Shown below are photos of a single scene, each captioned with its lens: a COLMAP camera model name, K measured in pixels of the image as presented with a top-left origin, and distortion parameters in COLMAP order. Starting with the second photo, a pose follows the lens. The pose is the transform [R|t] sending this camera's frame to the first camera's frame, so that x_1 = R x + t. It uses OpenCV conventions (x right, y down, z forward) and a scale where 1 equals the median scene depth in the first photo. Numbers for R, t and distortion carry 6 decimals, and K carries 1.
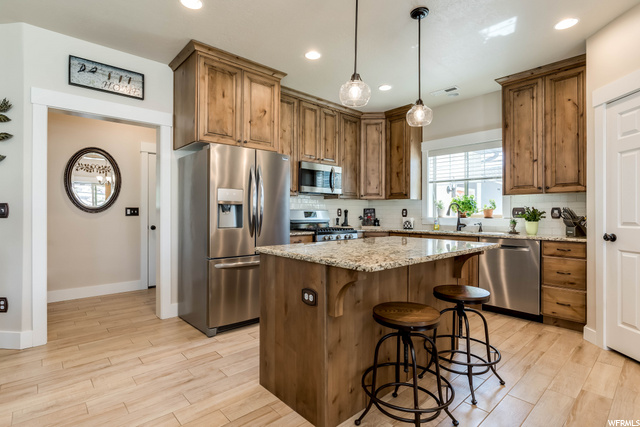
lens RADIAL K [[316.3, 0, 319.3], [0, 316.3, 211.3], [0, 0, 1]] dist [-0.001502, -0.000328]
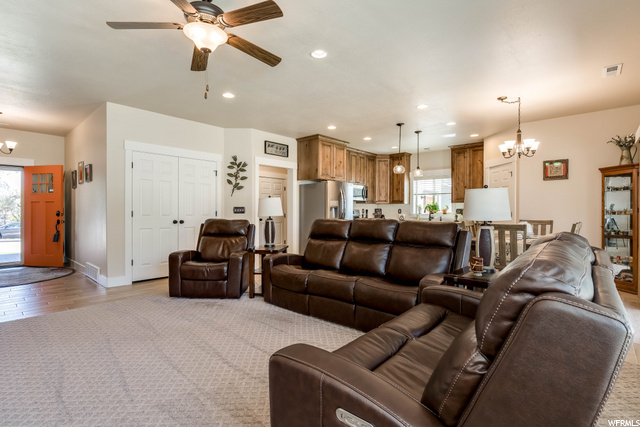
lens RADIAL K [[311.4, 0, 318.8], [0, 311.4, 211.7], [0, 0, 1]] dist [0.000495, -0.000642]
pose [[0.995035, 0.001255, 0.099520, -0.497878], [-0.001956, 0.999974, 0.006955, -0.005398], [-0.099509, -0.007116, 0.995011, -0.966534]]
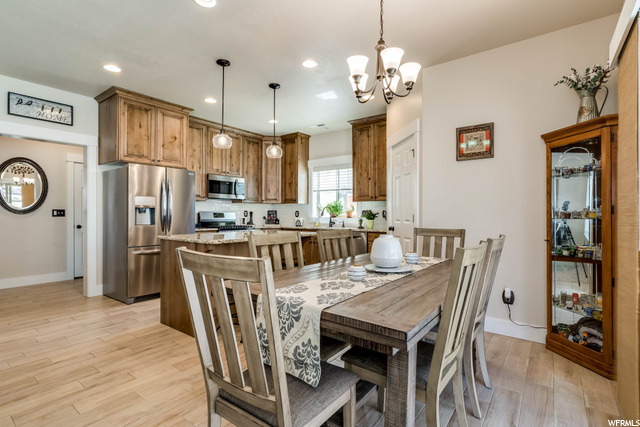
lens RADIAL K [[310.8, 0, 320.0], [0, 310.8, 213.5], [0, 0, 1]] dist [0.000701, 0.000028]
pose [[0.982474, -0.000241, 0.186401, 0.175261], [-0.000242, 0.999997, 0.002564, -0.000358], [-0.186401, -0.002564, 0.982470, -0.384030]]
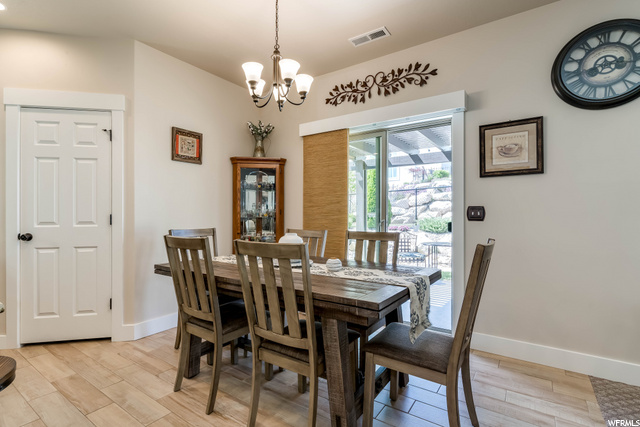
lens RADIAL K [[307.5, 0, 318.4], [0, 307.5, 214.5], [0, 0, 1]] dist [-0.000718, 0.000149]
pose [[-0.227215, -0.000074, 0.973845, -0.202303], [-0.006416, 0.999978, -0.001421, 0.002711], [-0.973823, -0.006571, -0.227211, 0.210181]]
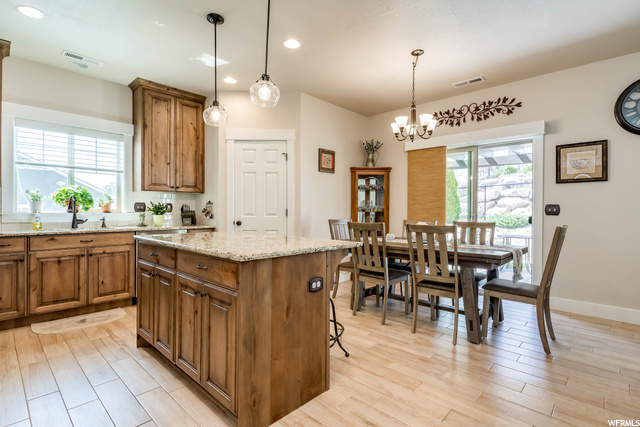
lens RADIAL K [[311.4, 0, 318.8], [0, 311.4, 211.7], [0, 0, 1]] dist [0.000495, -0.000642]
pose [[-0.074822, -0.007654, 0.997167, -0.520293], [-0.012349, 0.999901, 0.006749, 0.005230], [-0.997120, -0.011809, -0.074910, 0.505419]]
